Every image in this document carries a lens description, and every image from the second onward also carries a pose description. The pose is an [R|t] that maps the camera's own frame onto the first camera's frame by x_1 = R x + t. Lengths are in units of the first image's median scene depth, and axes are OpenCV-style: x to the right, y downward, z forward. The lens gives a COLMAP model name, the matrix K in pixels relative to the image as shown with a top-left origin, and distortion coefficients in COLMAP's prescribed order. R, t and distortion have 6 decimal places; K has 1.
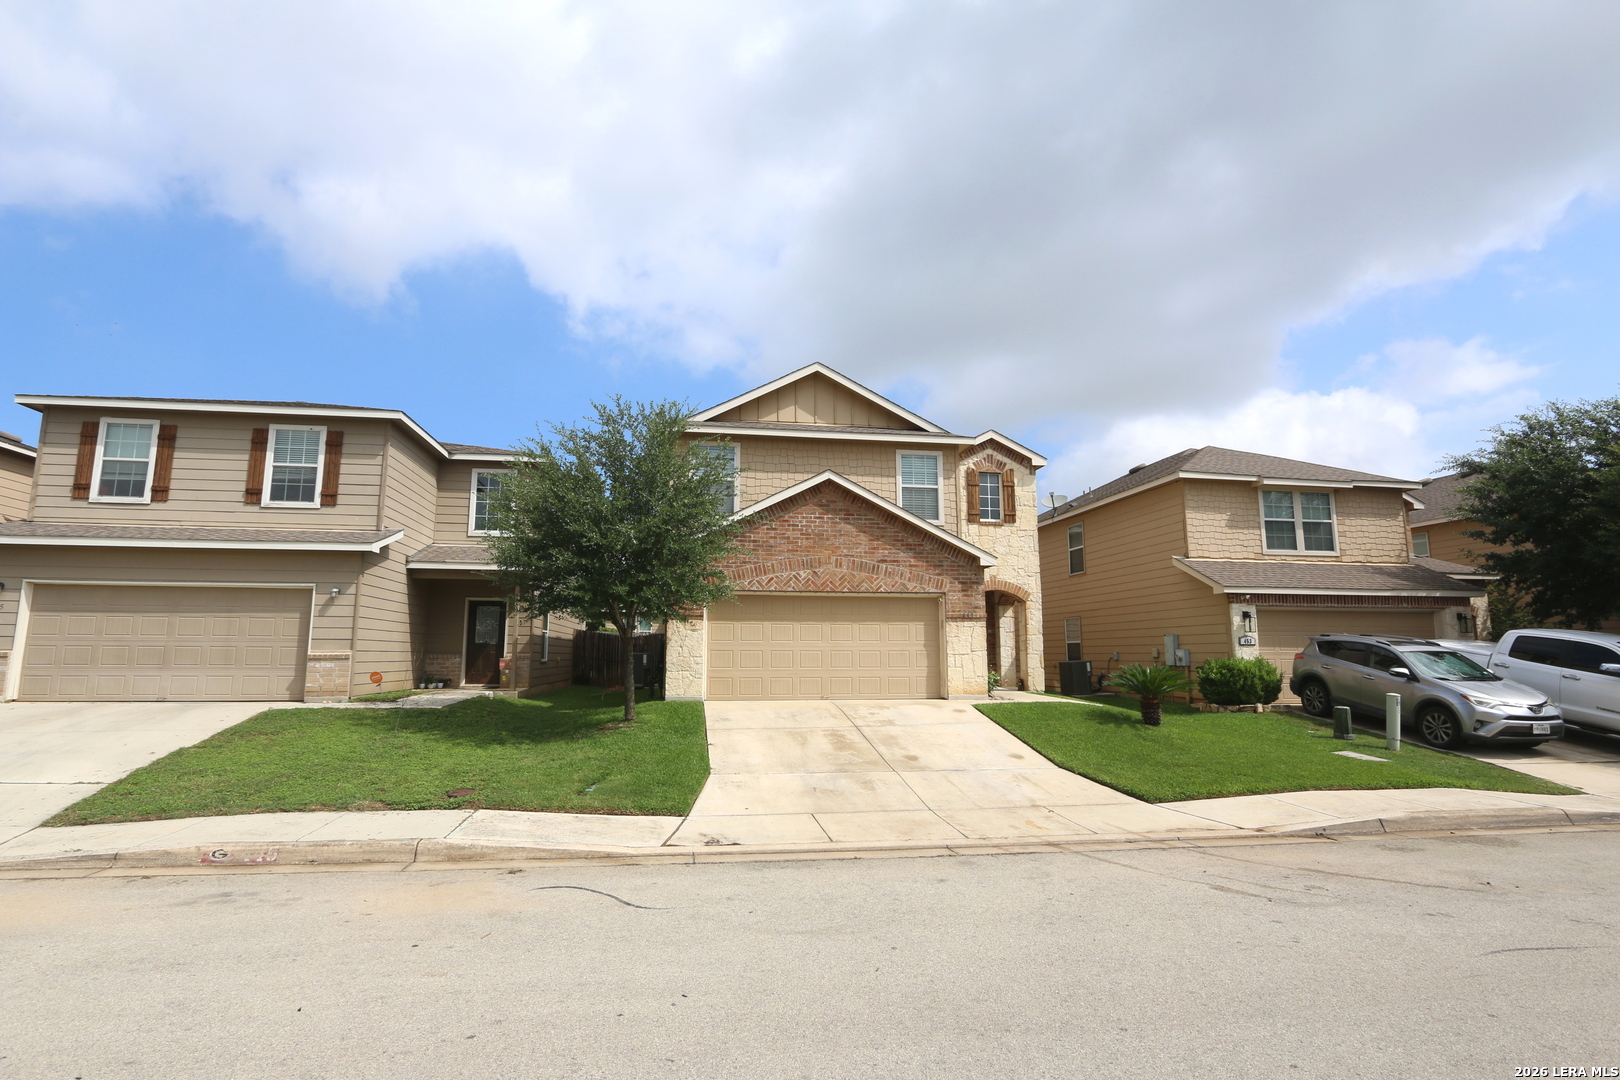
lens RADIAL K [[740.0, 0, 797.9], [0, 740.0, 545.4], [0, 0, 1]] dist [-0.016367, 0.000167]
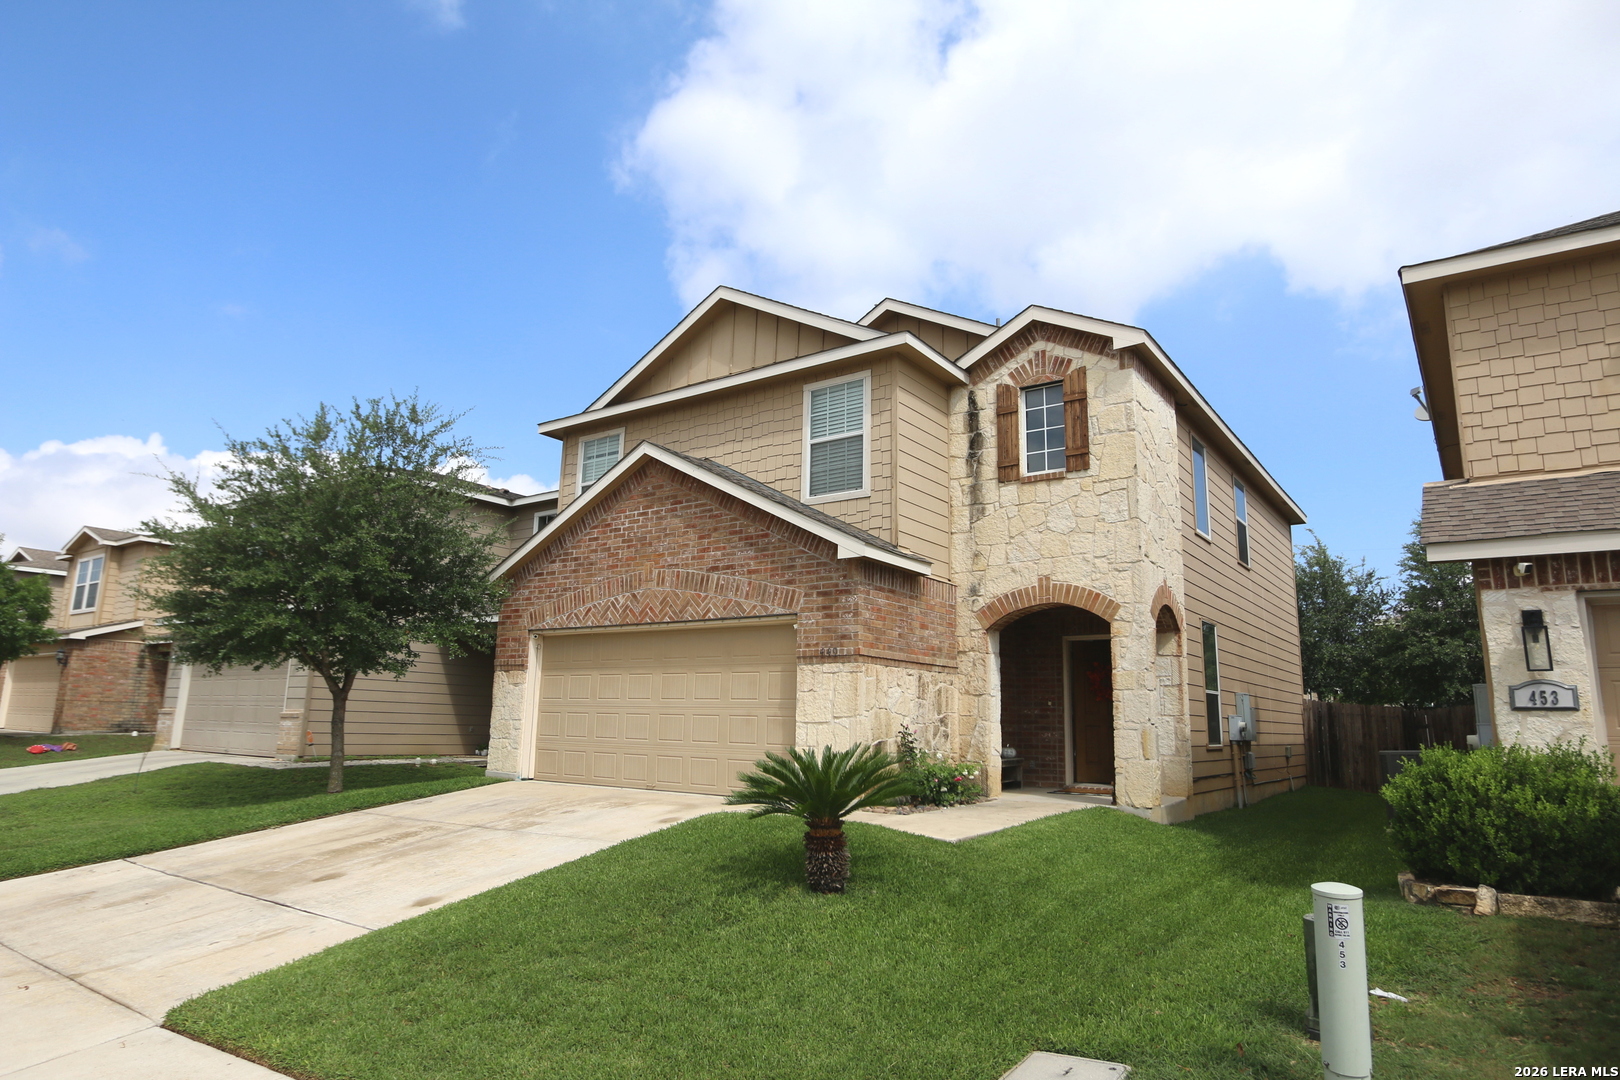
lens RADIAL K [[932.5, 0, 810.0], [0, 932.5, 540.0], [0, 0, 1]] dist [-0.004347, -0.000077]
pose [[0.726712, -0.120199, -0.676345, 0.648093], [0.077282, 0.992627, -0.093371, 0.070253], [0.682581, 0.015585, 0.730643, 0.446055]]
